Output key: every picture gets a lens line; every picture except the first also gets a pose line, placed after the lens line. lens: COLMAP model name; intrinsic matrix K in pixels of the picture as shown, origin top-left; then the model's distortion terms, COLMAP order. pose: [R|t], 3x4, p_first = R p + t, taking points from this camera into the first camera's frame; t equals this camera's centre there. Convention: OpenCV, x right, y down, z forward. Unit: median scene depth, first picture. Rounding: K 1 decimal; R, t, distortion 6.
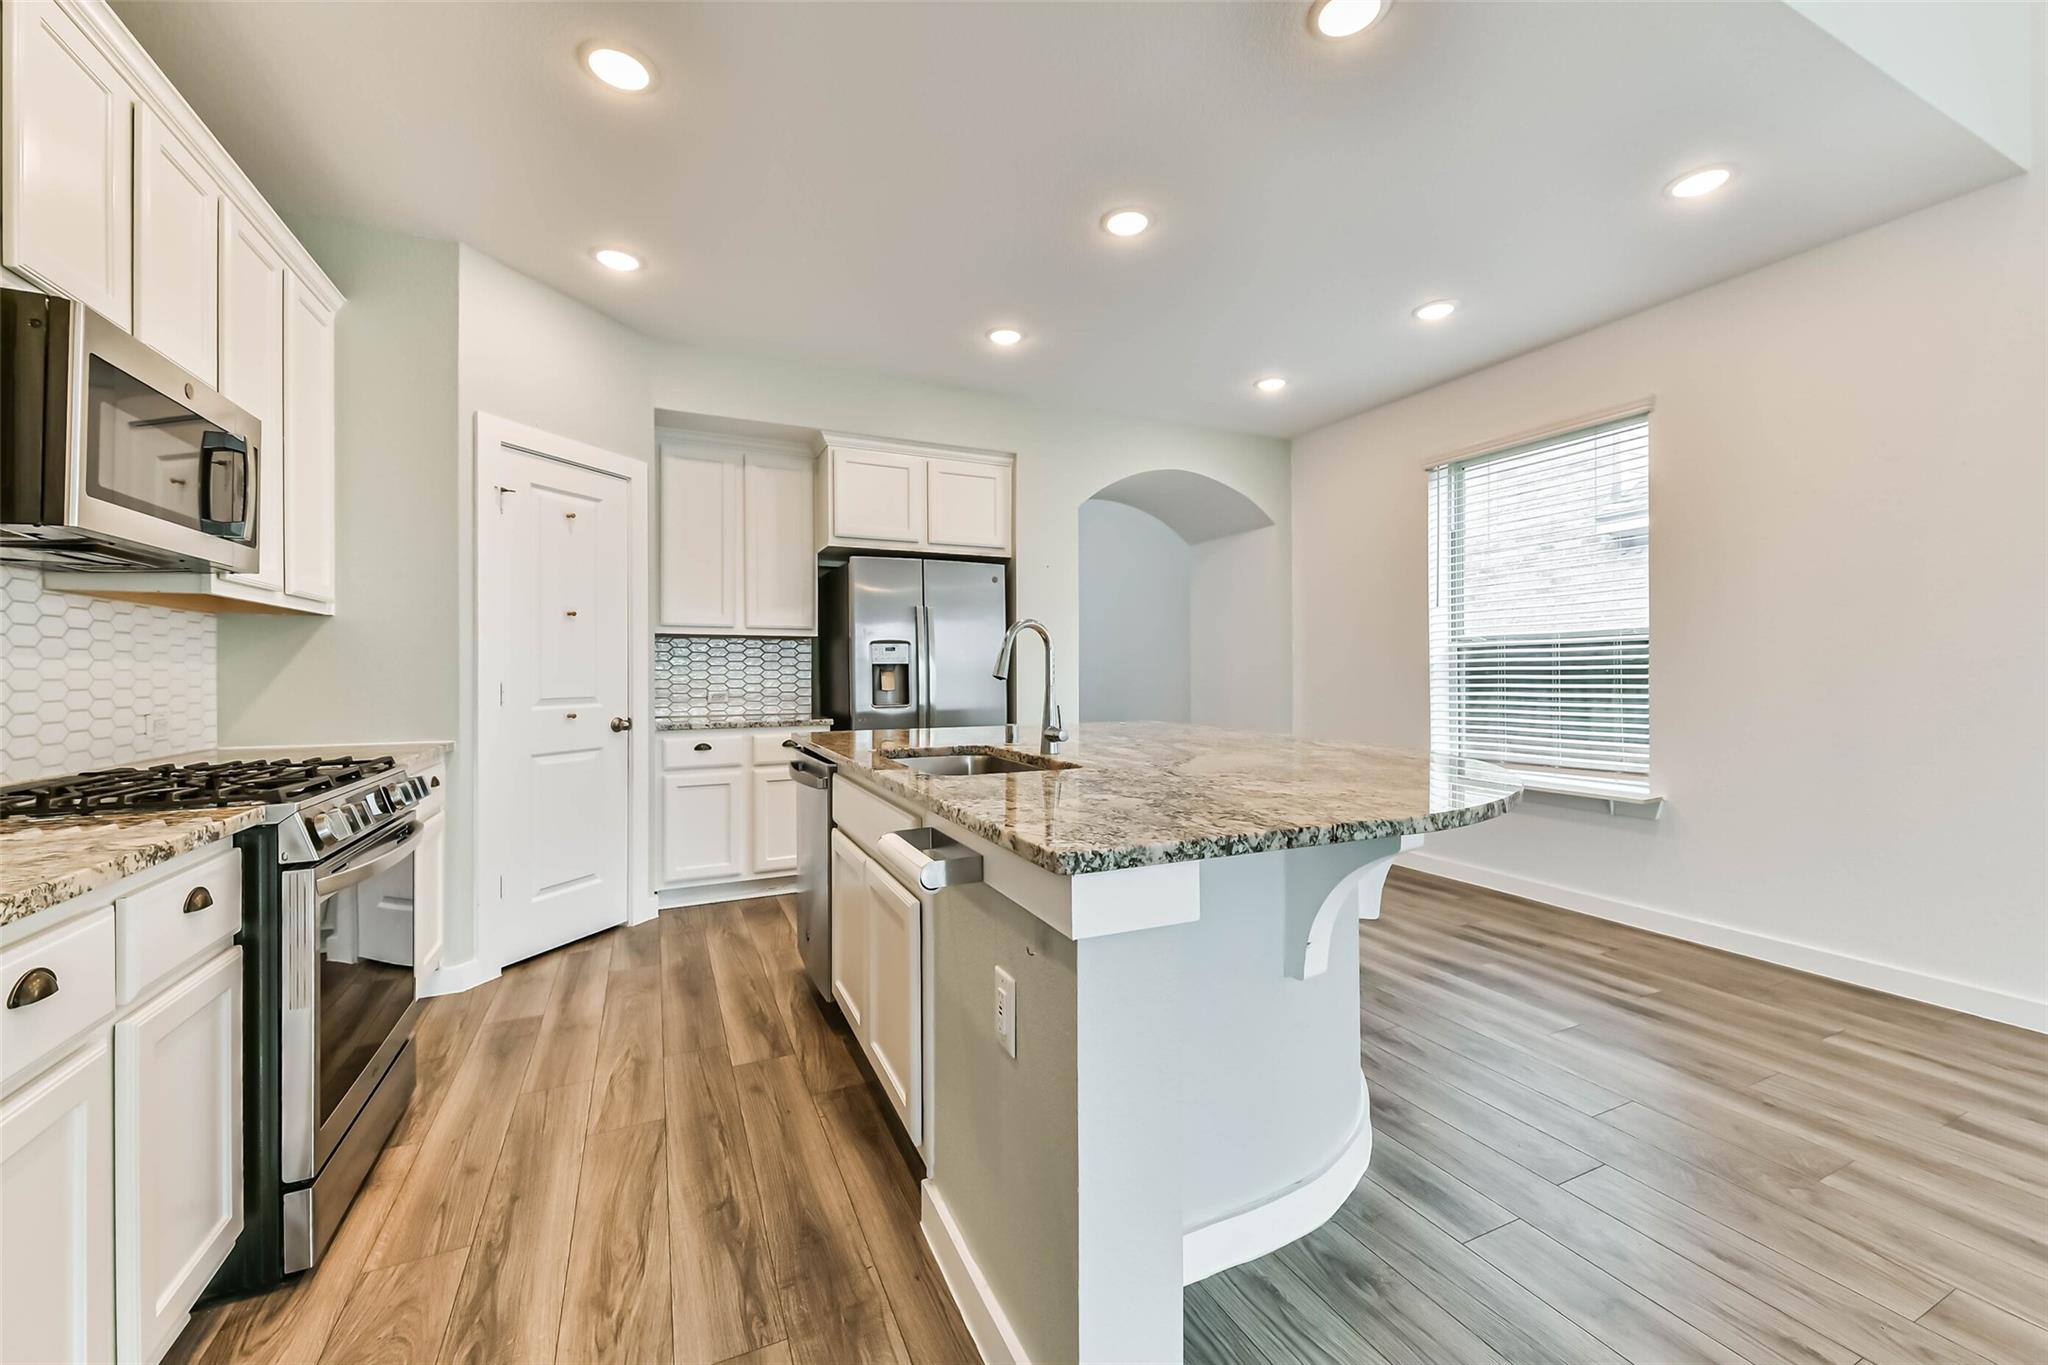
lens RADIAL K [[803.0, 0, 1031.6], [0, 803.0, 678.0], [0, 0, 1]] dist [0.023398, -0.005822]
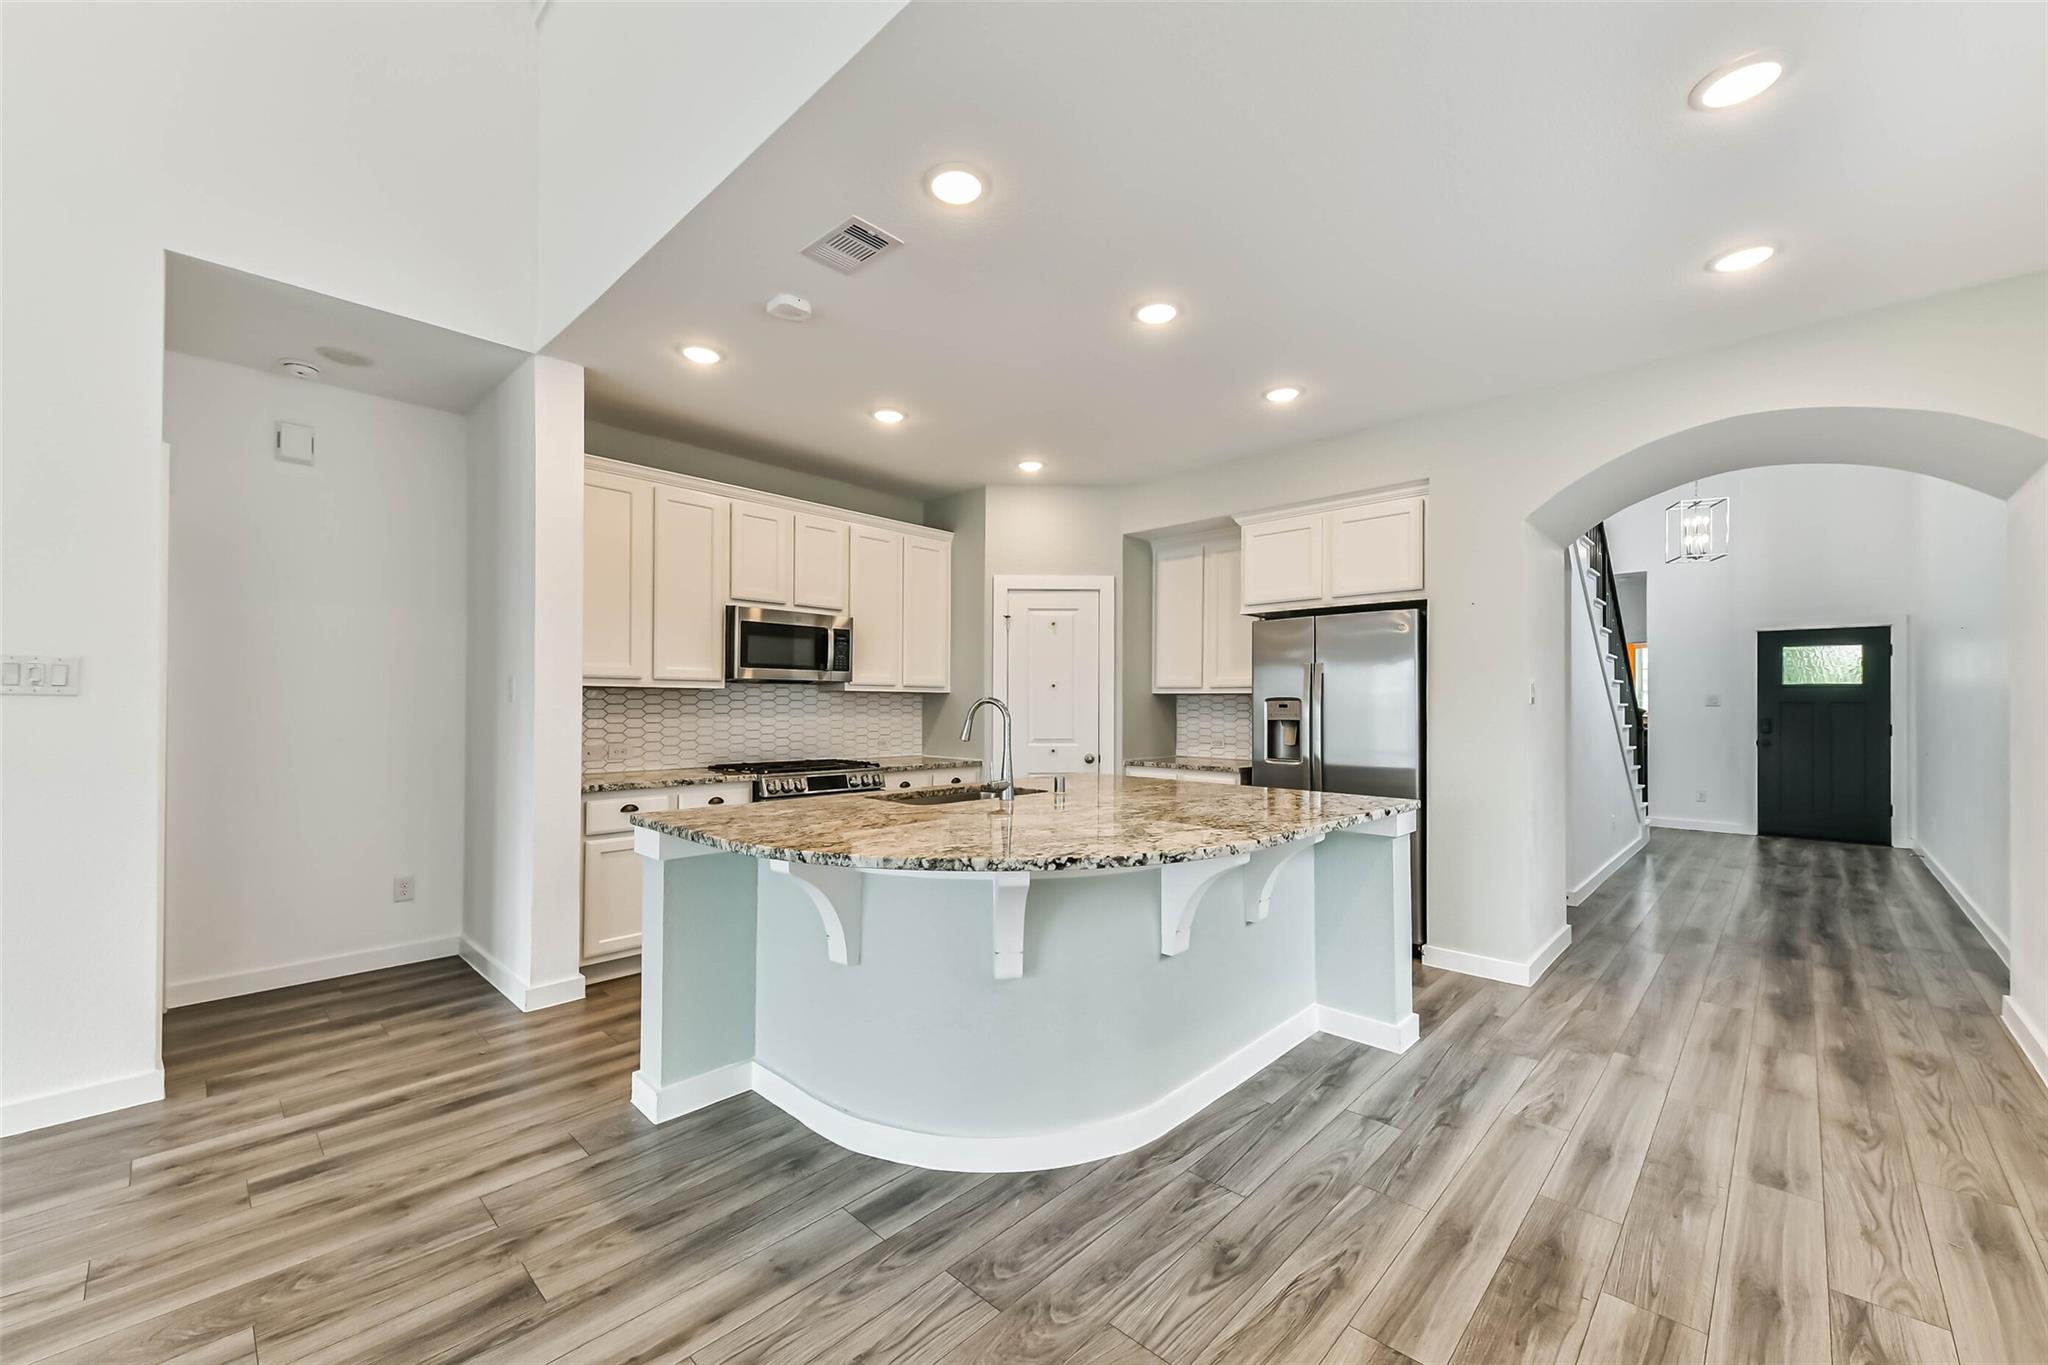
lens RADIAL K [[803.0, 0, 1016.7], [0, 803.0, 697.6], [0, 0, 1]] dist [0.023398, -0.005822]
pose [[0.356226, -0.000621, -0.934399, 0.749920], [-0.011124, 0.999926, -0.004905, -0.041531], [0.934333, 0.012141, 0.356193, 0.328315]]
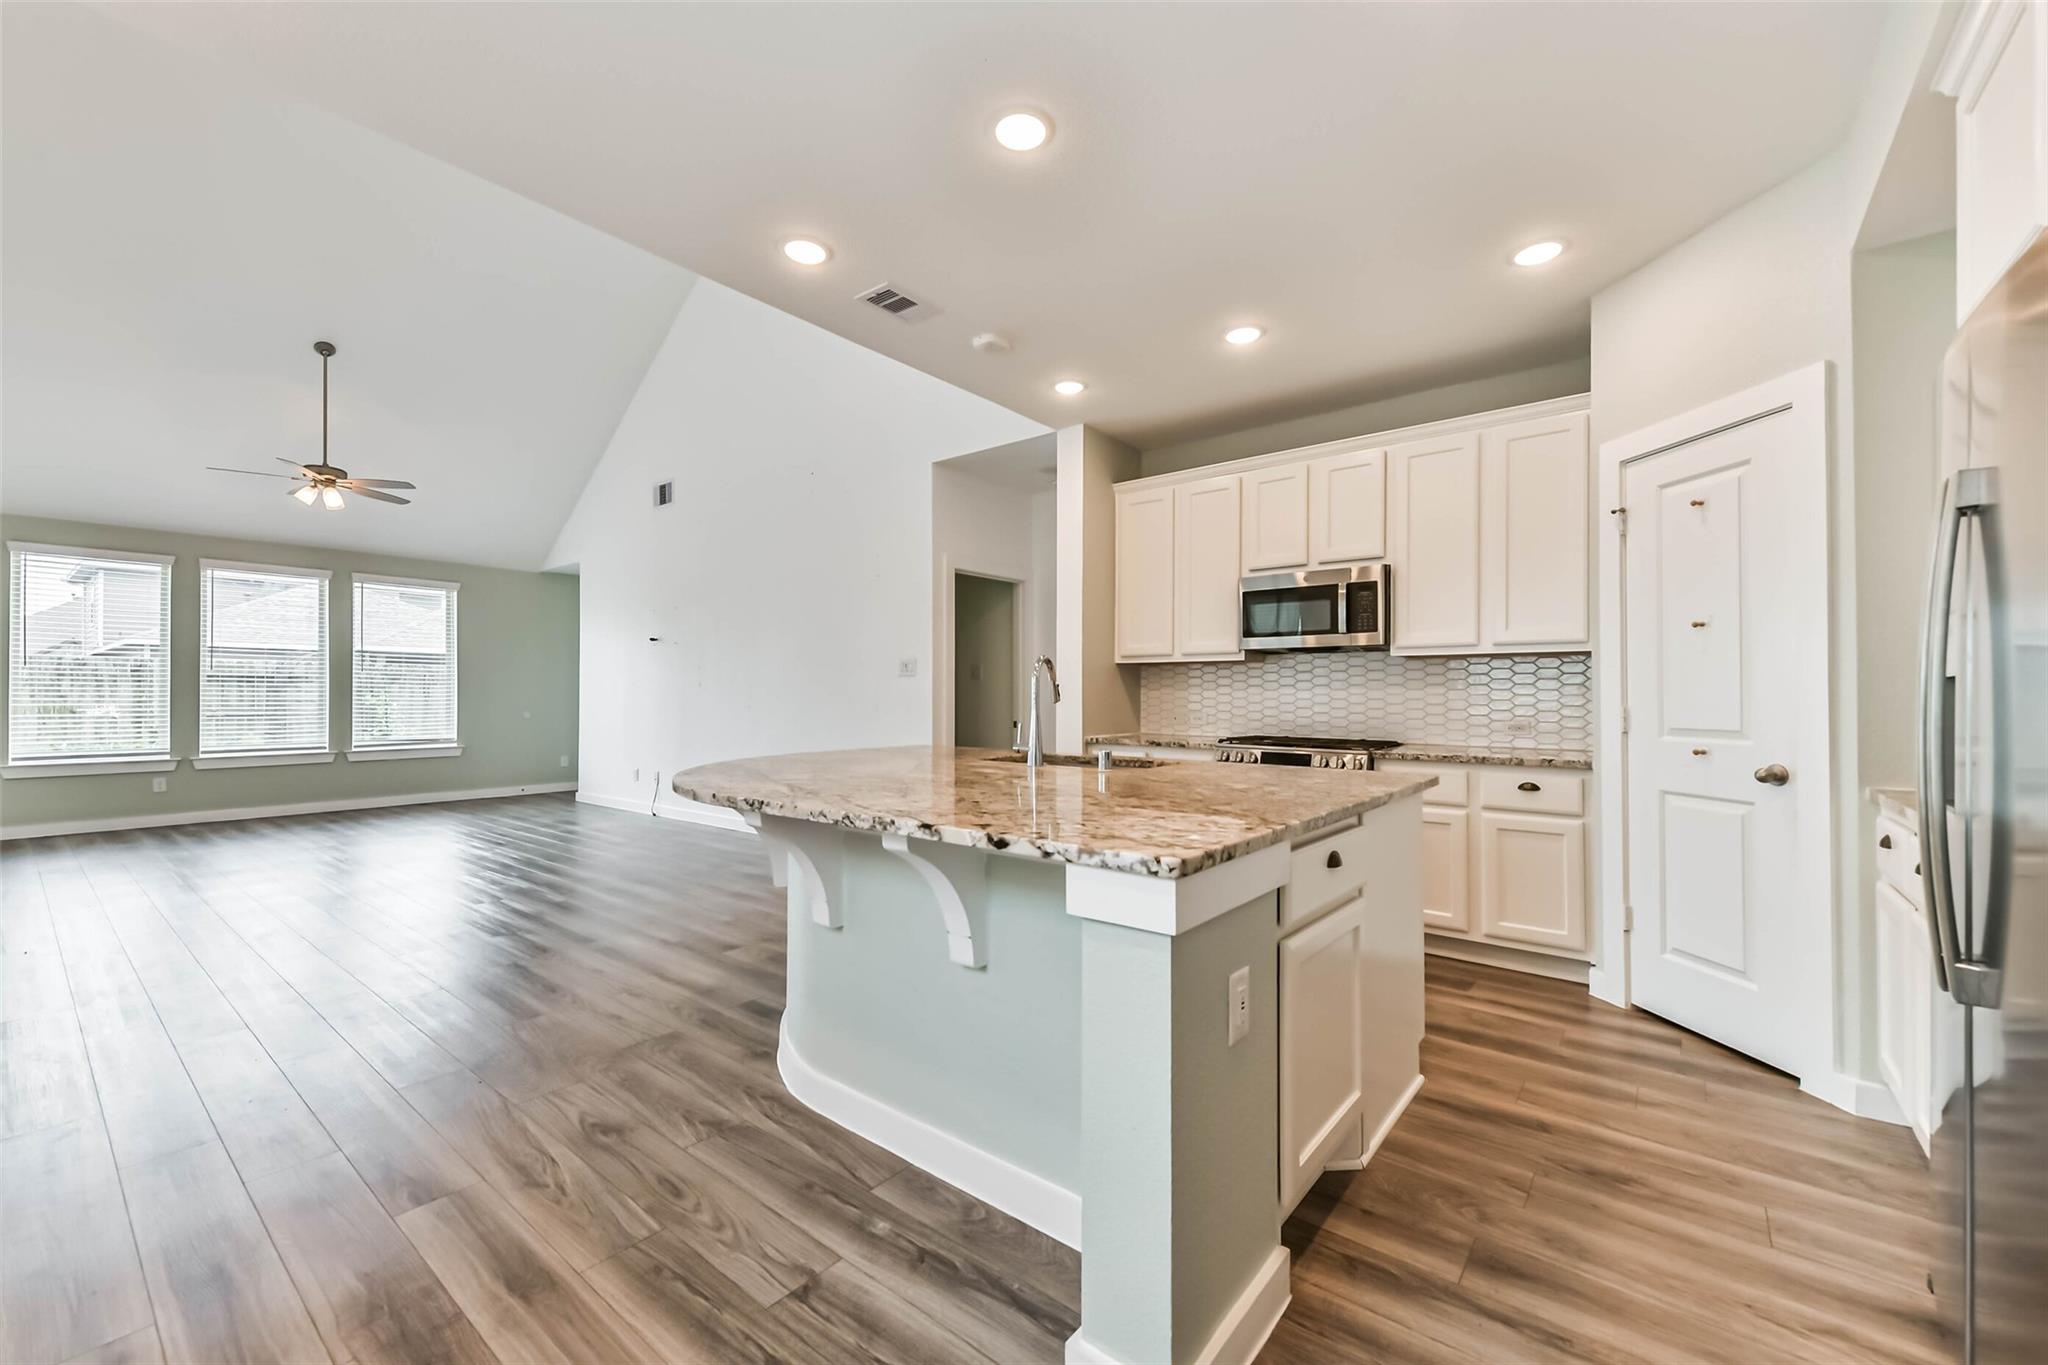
lens RADIAL K [[803.0, 0, 1024.8], [0, 803.0, 689.0], [0, 0, 1]] dist [0.023398, -0.005822]
pose [[-0.897706, 0.000599, -0.440595, 0.334901], [0.001287, 0.999998, -0.001262, -0.012958], [0.440593, -0.001700, -0.897705, 1.237654]]
